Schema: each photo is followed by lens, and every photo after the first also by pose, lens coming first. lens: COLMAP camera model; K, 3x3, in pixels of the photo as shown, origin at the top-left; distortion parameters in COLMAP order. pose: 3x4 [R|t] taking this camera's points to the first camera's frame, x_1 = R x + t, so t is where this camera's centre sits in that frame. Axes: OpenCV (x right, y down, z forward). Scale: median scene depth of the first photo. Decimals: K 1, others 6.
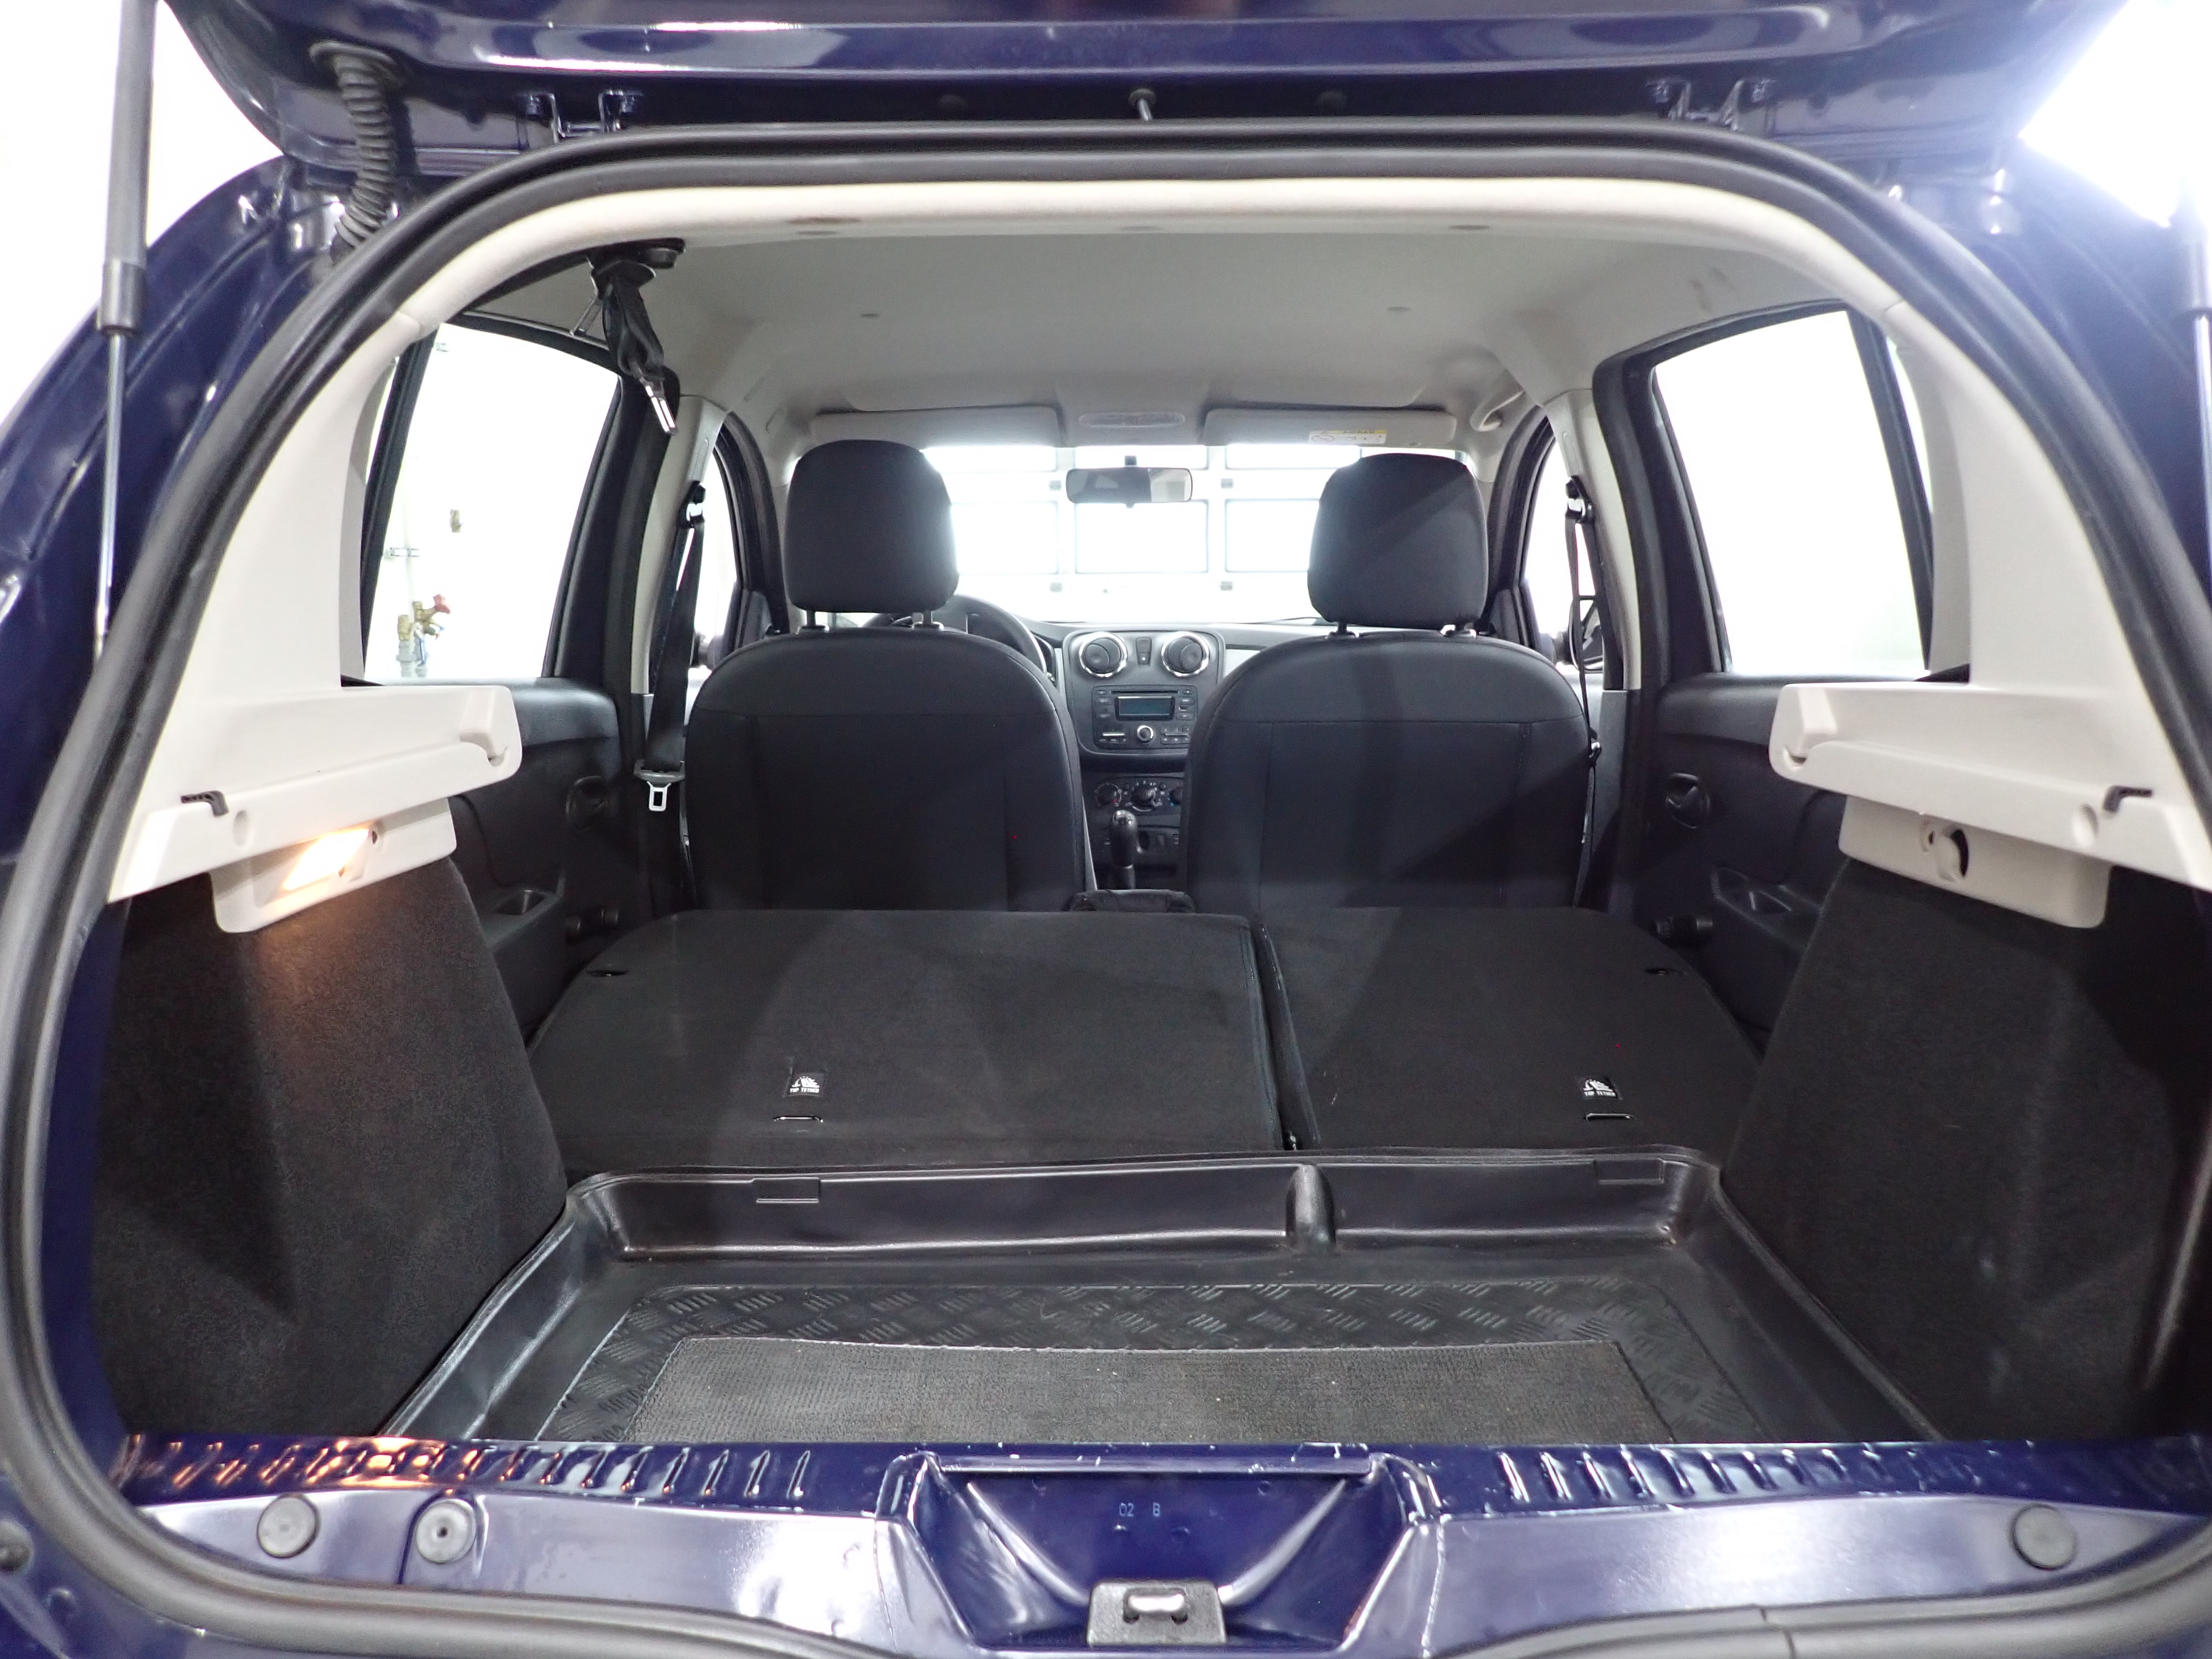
lens RADIAL K [[1625.8, 0, 1106.0], [0, 1625.8, 832.3], [0, 0, 1]] dist [-0.000763, -0.006290]
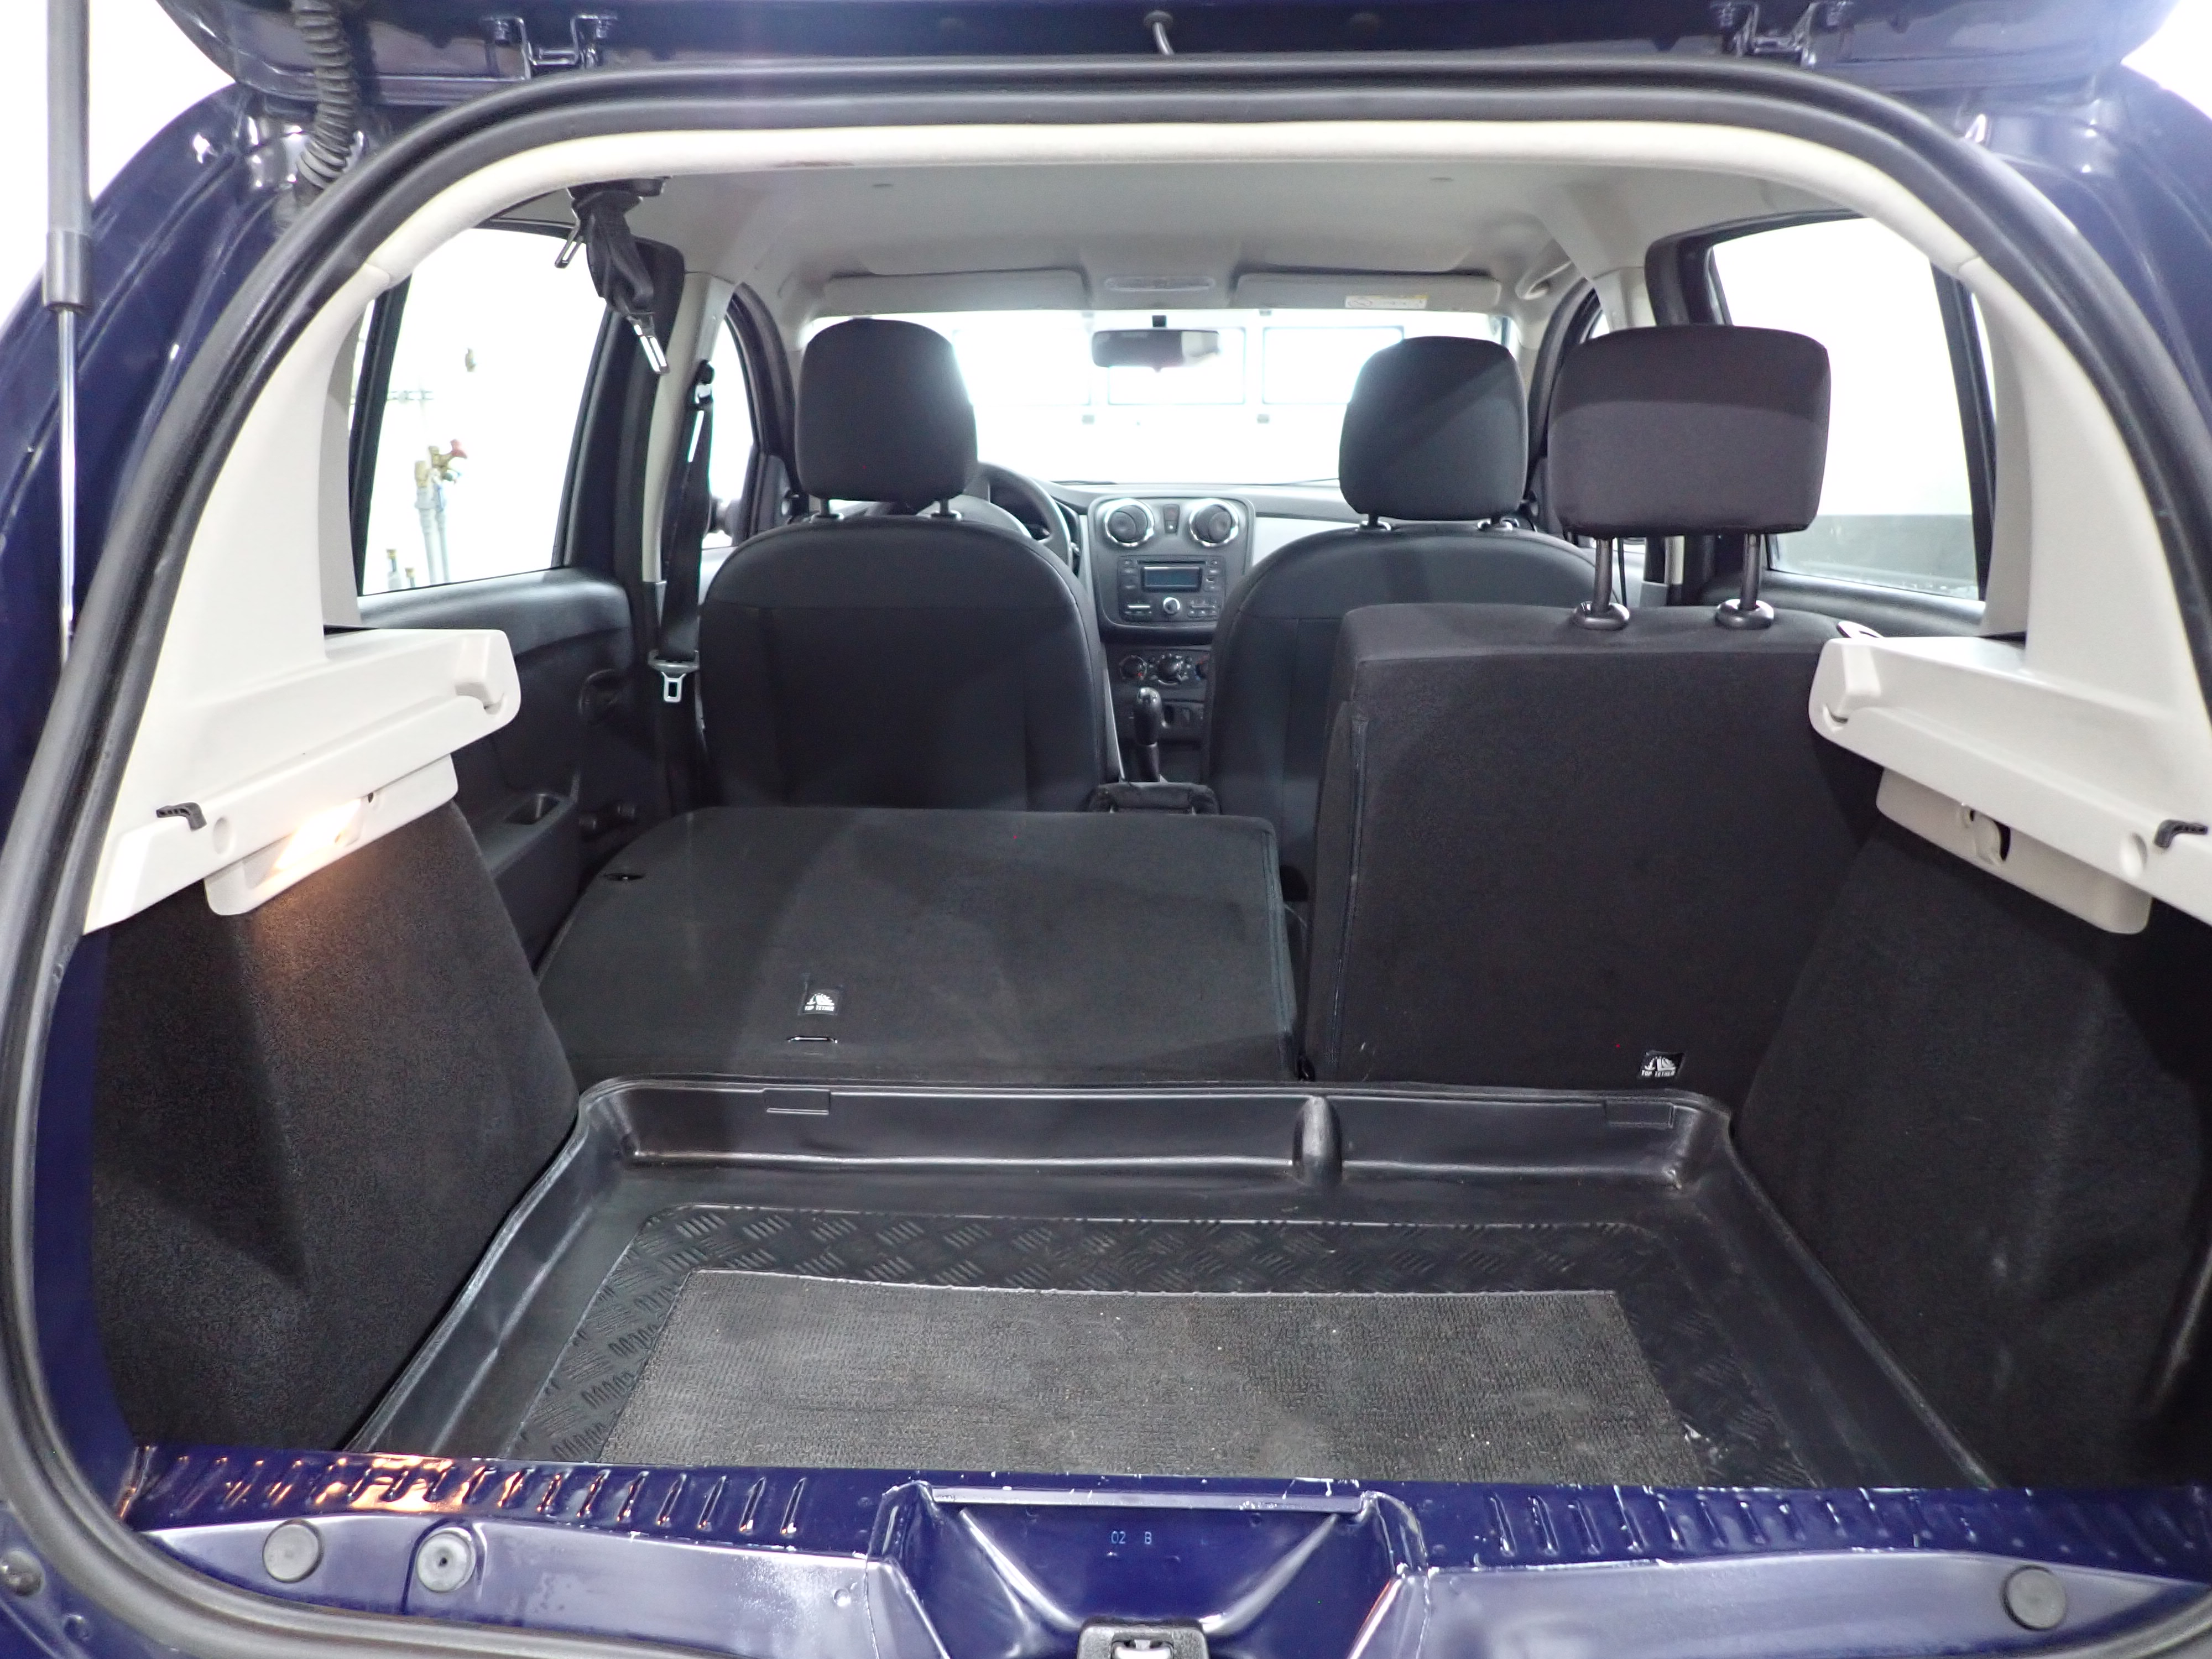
lens RADIAL K [[1625.8, 0, 1104.0], [0, 1625.8, 834.5], [0, 0, 1]] dist [-0.000763, -0.006290]
pose [[0.999738, 0.009732, -0.020714, 0.013845], [-0.007357, 0.993706, 0.111781, -0.087844], [0.021671, -0.111599, 0.993517, 0.031360]]
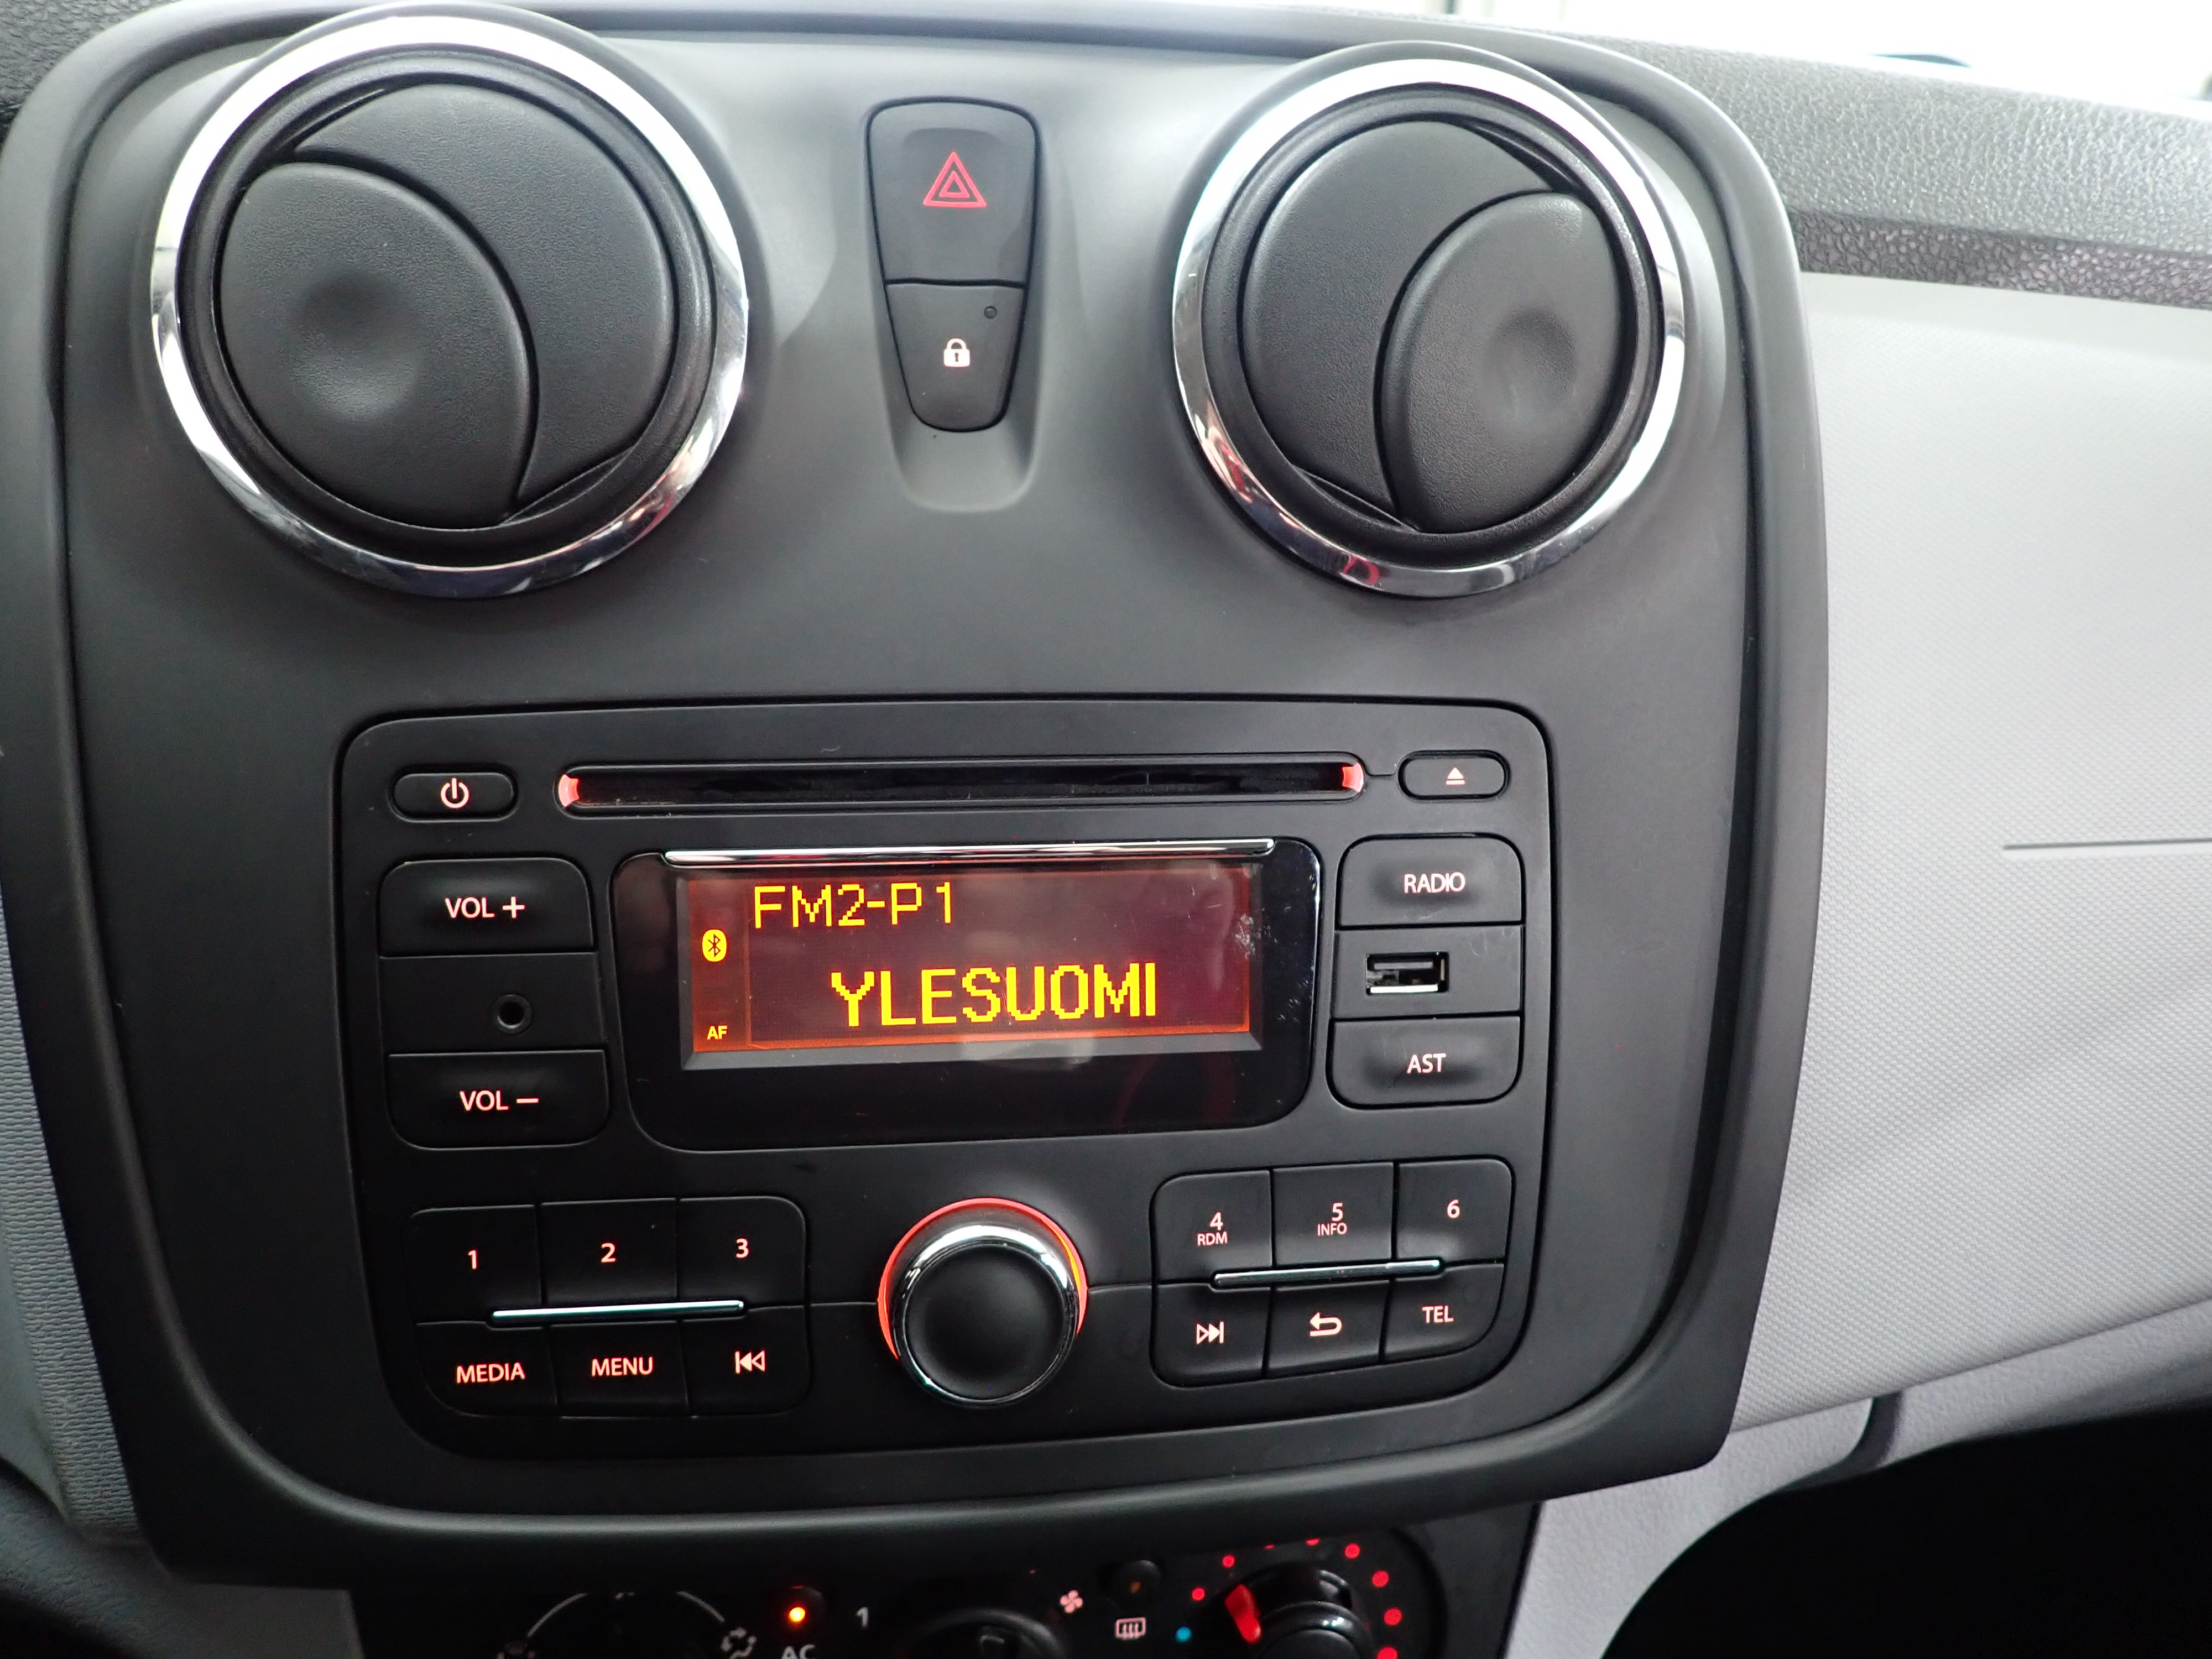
lens RADIAL K [[1625.8, 0, 1098.7], [0, 1625.8, 833.8], [0, 0, 1]] dist [-0.000763, -0.006290]
pose [[0.987401, -0.017510, 0.157268, 0.044291], [-0.030125, 0.954882, 0.295452, -0.292943], [-0.155346, -0.296468, 0.942324, 2.452176]]
